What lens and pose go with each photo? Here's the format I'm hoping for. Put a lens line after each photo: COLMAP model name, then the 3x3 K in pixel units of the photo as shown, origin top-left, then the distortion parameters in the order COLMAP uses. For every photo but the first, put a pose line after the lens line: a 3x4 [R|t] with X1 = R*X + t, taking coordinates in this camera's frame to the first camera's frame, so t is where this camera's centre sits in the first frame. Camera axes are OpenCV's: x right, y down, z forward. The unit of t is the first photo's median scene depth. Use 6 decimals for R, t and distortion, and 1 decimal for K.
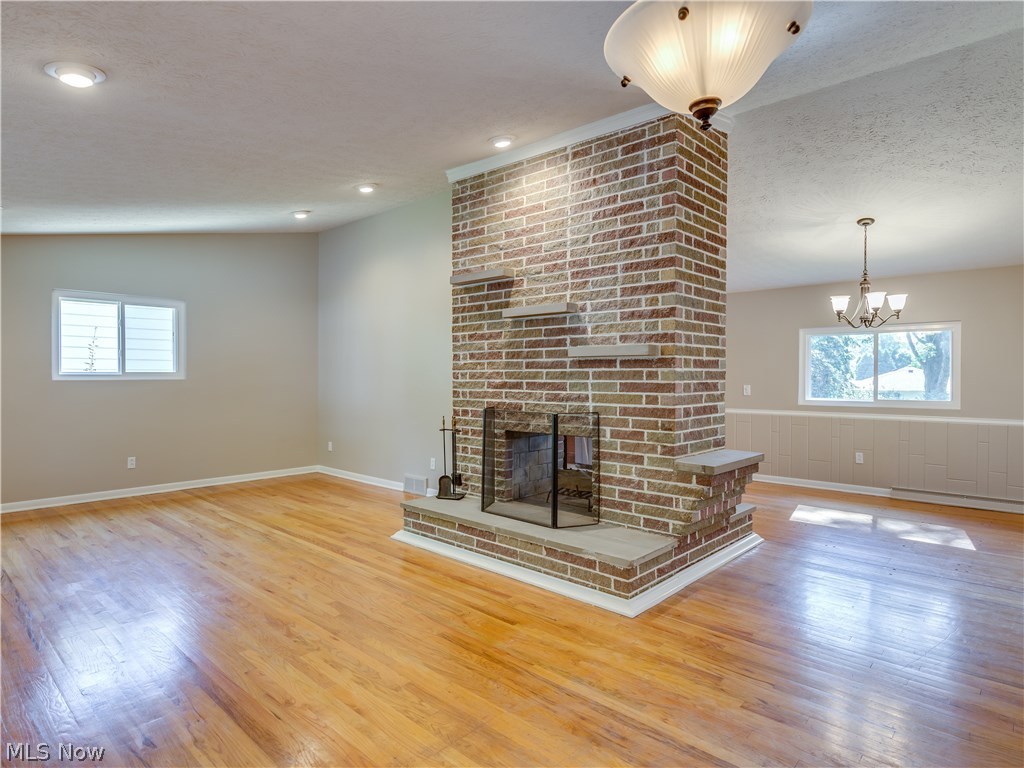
lens RADIAL K [[578.0, 0, 511.3], [0, 578.0, 381.5], [0, 0, 1]] dist [-0.000071, 0.000441]
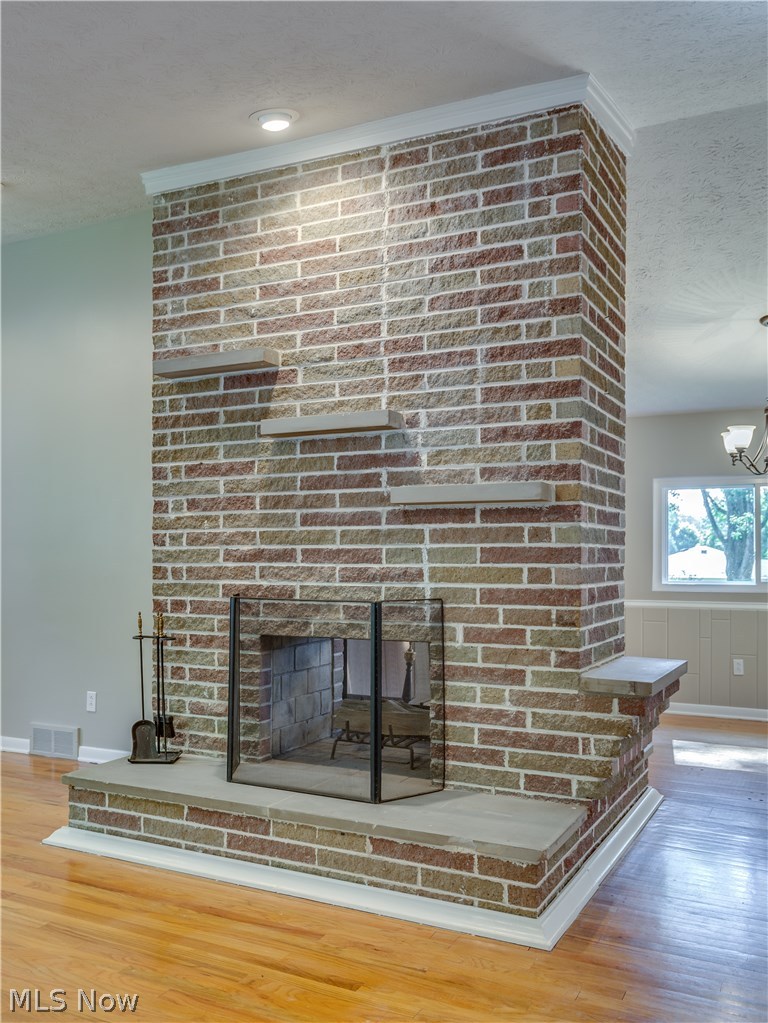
lens RADIAL K [[891.2, 0, 381.8], [0, 891.2, 552.3], [0, 0, 1]] dist [-0.000137, -0.003726]
pose [[0.963060, 0.002739, 0.269274, -0.150284], [0.001986, 0.999849, -0.017274, 0.021395], [-0.269281, 0.017171, 0.962909, 0.143568]]
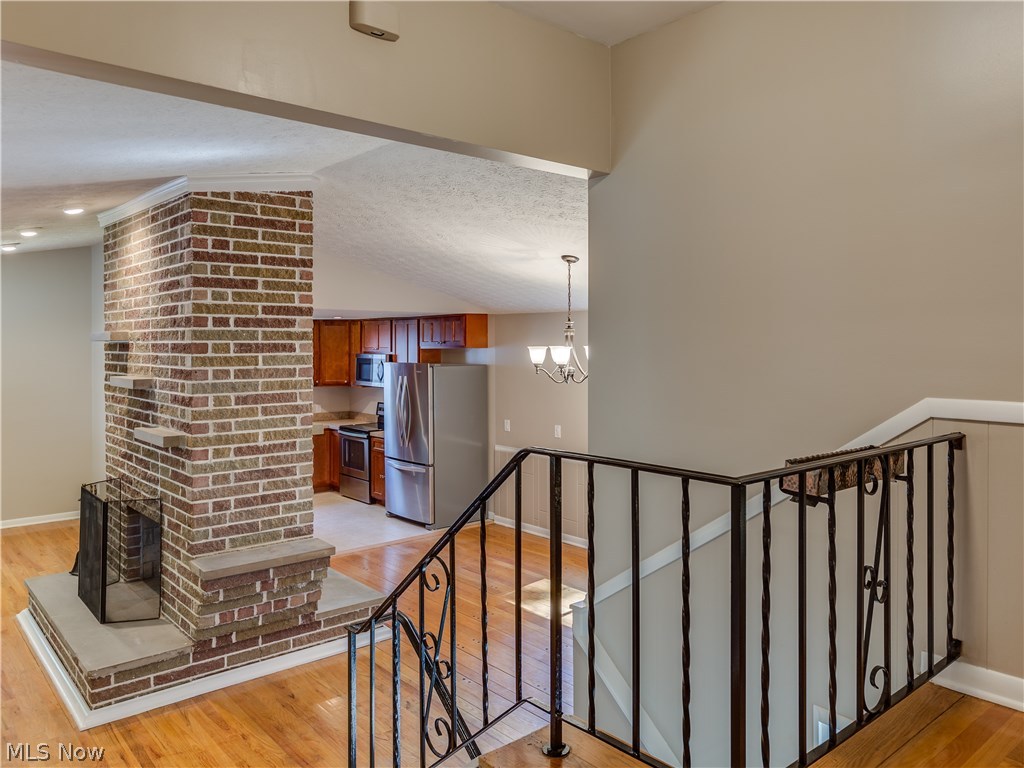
lens RADIAL K [[755.9, 0, 514.6], [0, 755.9, 350.9], [0, 0, 1]] dist [0.001400, 0.003465]
pose [[0.993993, -0.003315, -0.109390, 0.845274], [0.002954, 0.999990, -0.003457, -0.177475], [0.109400, 0.003113, 0.993993, -0.151923]]
